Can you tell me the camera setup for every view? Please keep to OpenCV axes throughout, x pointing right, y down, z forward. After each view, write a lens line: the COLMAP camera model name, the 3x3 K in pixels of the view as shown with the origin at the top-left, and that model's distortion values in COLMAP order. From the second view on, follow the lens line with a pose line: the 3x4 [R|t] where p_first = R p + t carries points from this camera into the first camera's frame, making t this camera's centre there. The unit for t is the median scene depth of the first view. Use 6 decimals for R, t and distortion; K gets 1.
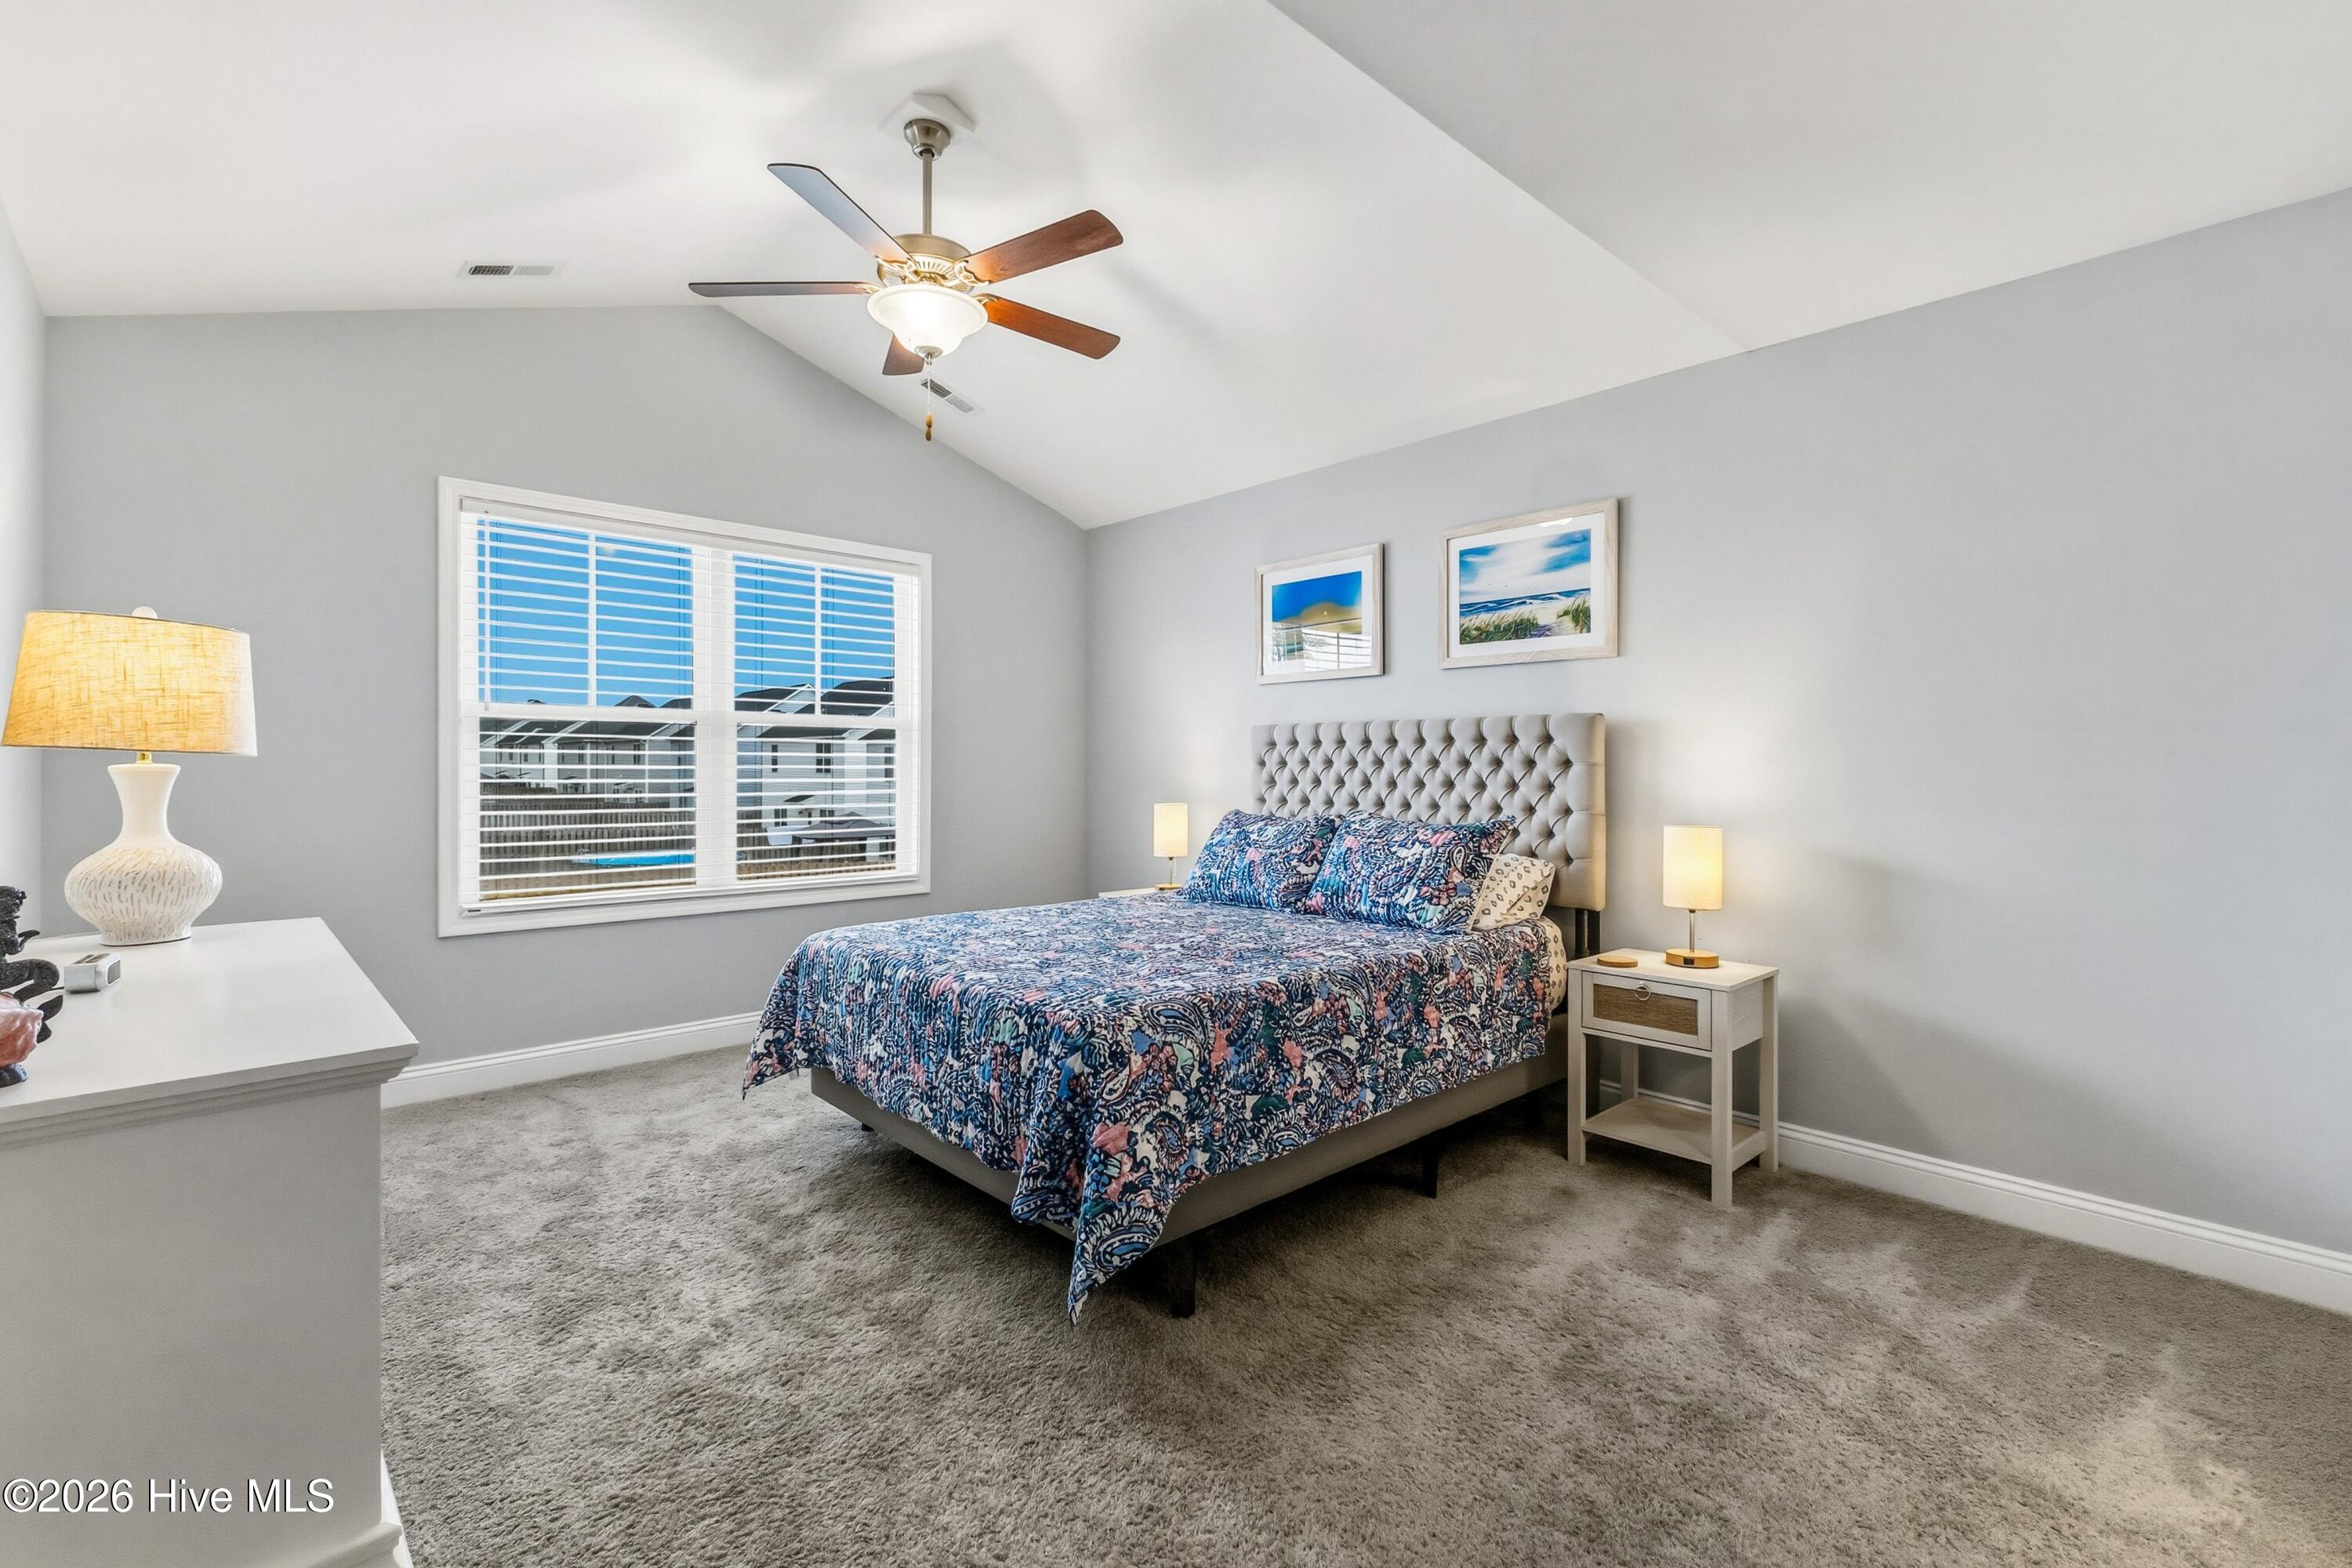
lens RADIAL K [[1039.2, 0, 1177.5], [0, 1039.2, 776.9], [0, 0, 1]] dist [0.013245, -0.000198]
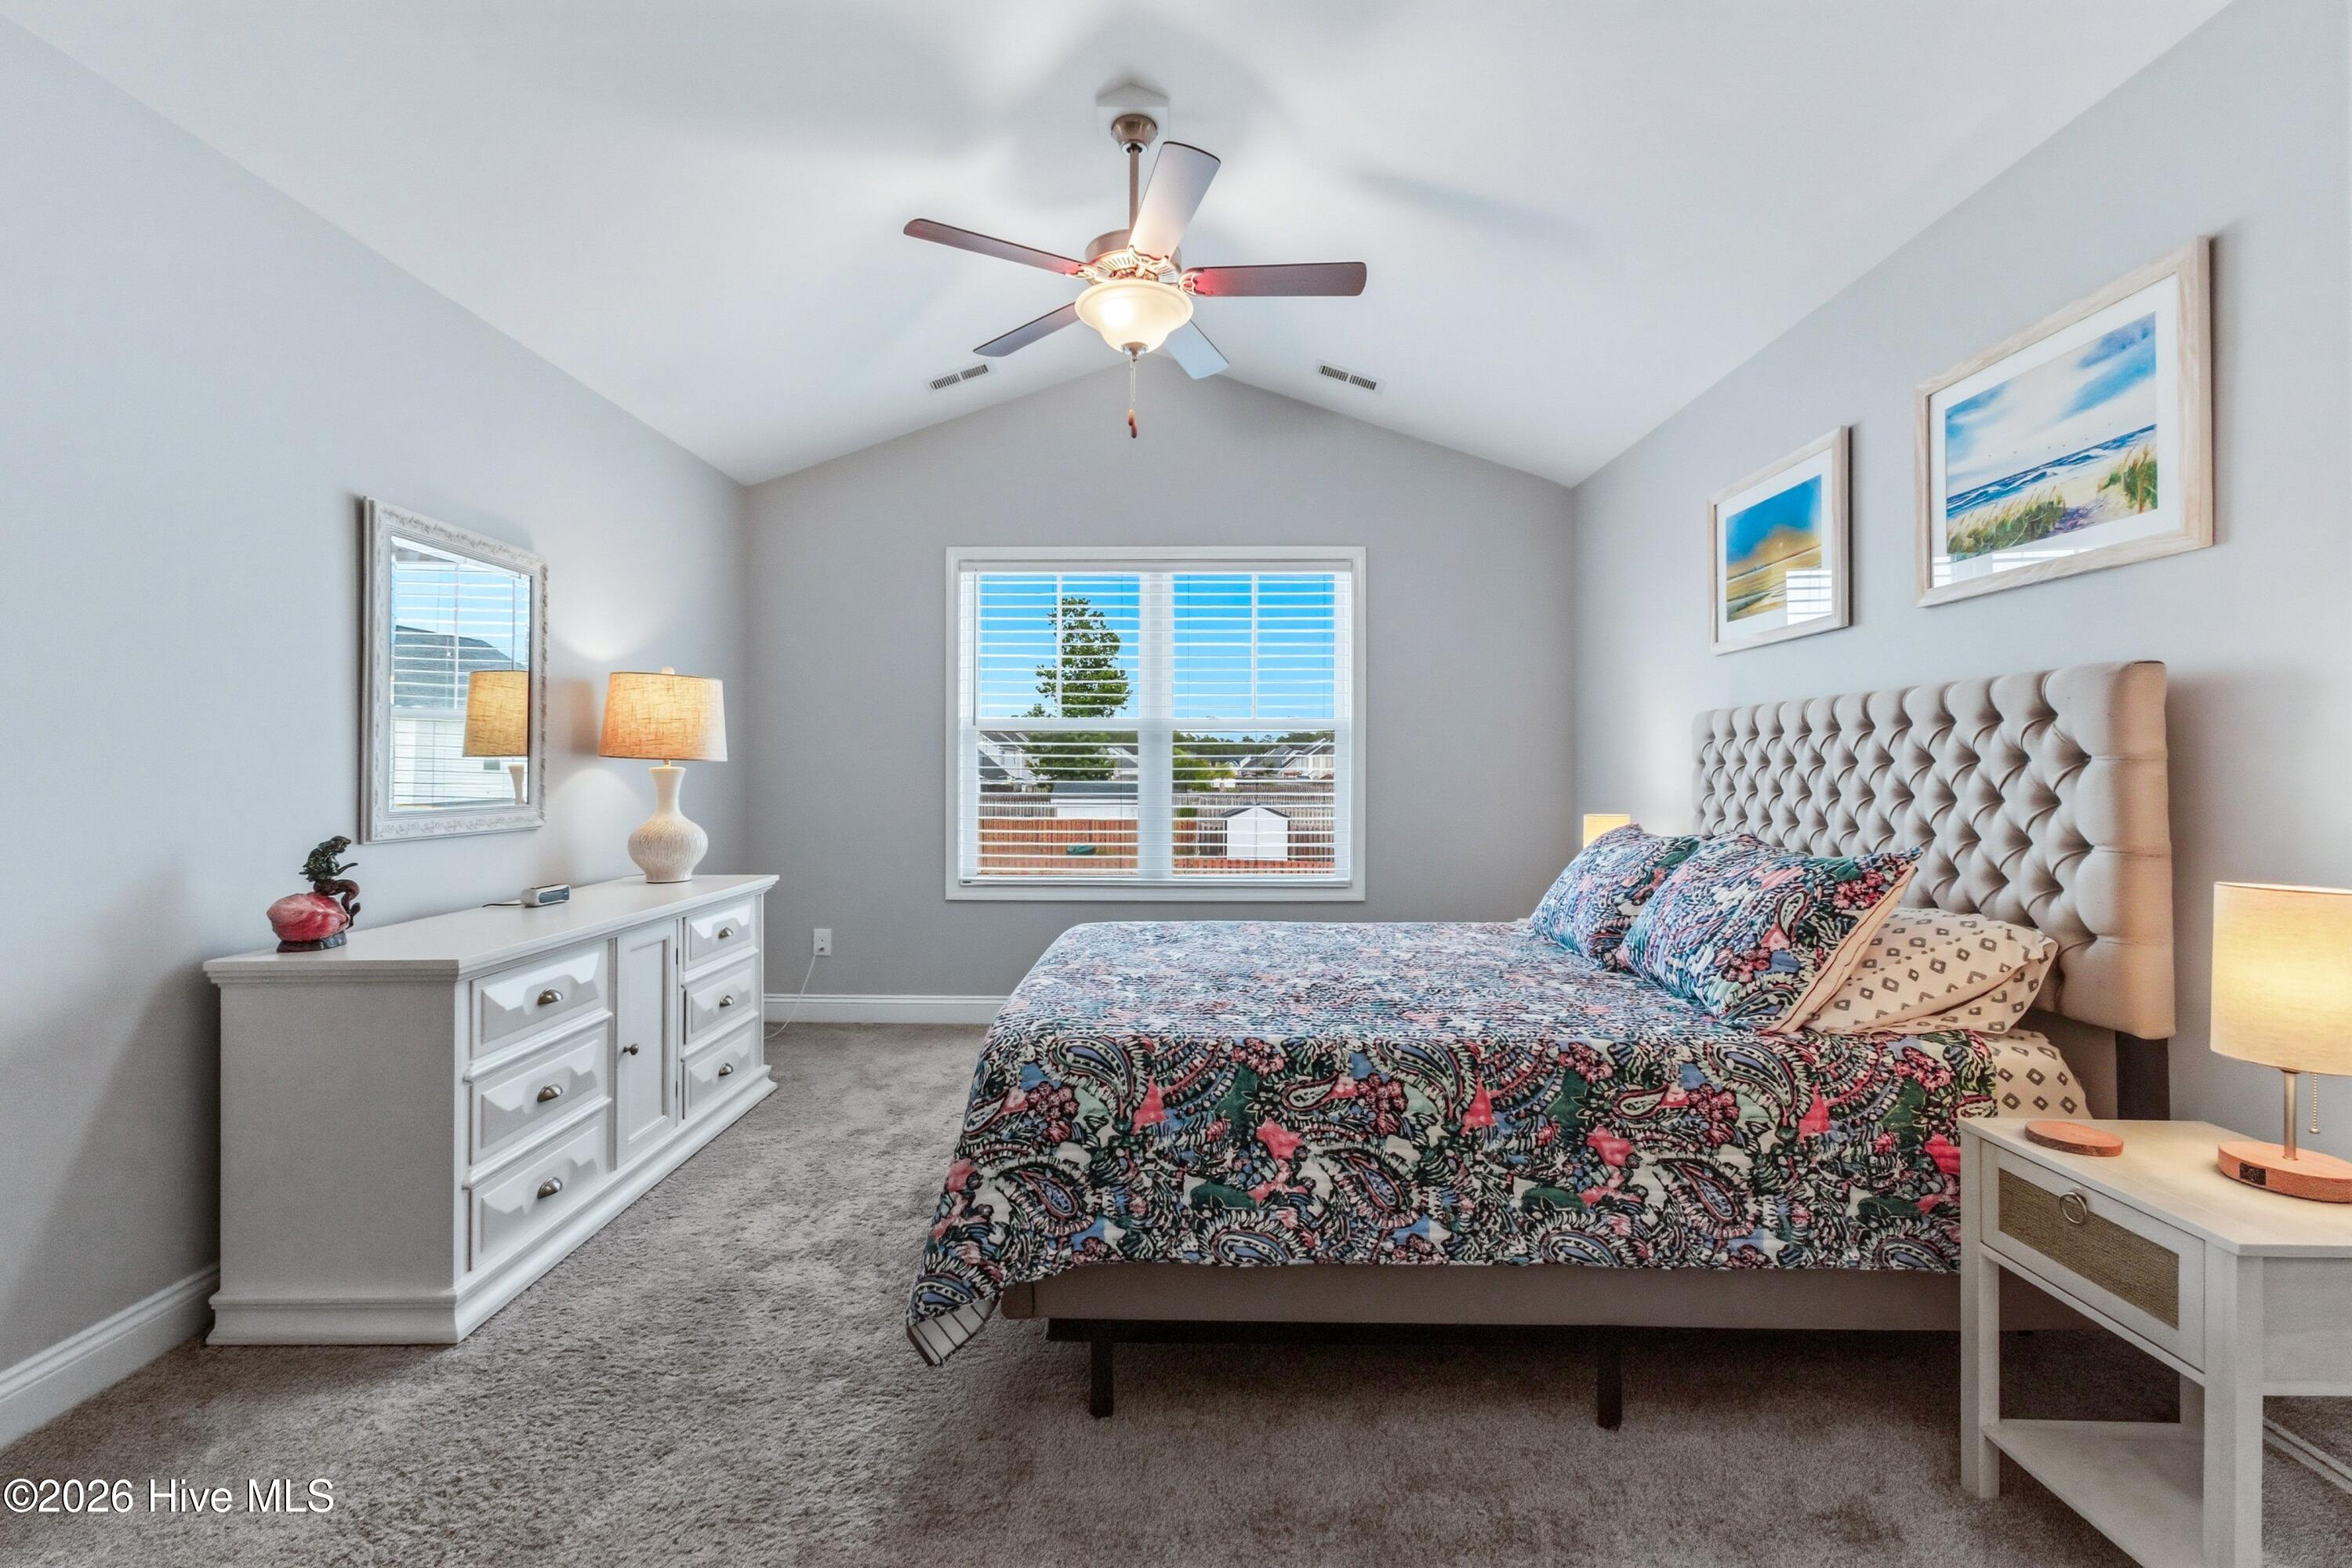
lens RADIAL K [[1022.3, 0, 1175.1], [0, 1022.3, 777.0], [0, 0, 1]] dist [0.016188, -0.003455]
pose [[0.721594, 0.003013, -0.692310, 0.414932], [-0.006158, 0.999979, -0.002066, 0.001225], [0.692289, 0.005754, 0.721598, 0.290095]]
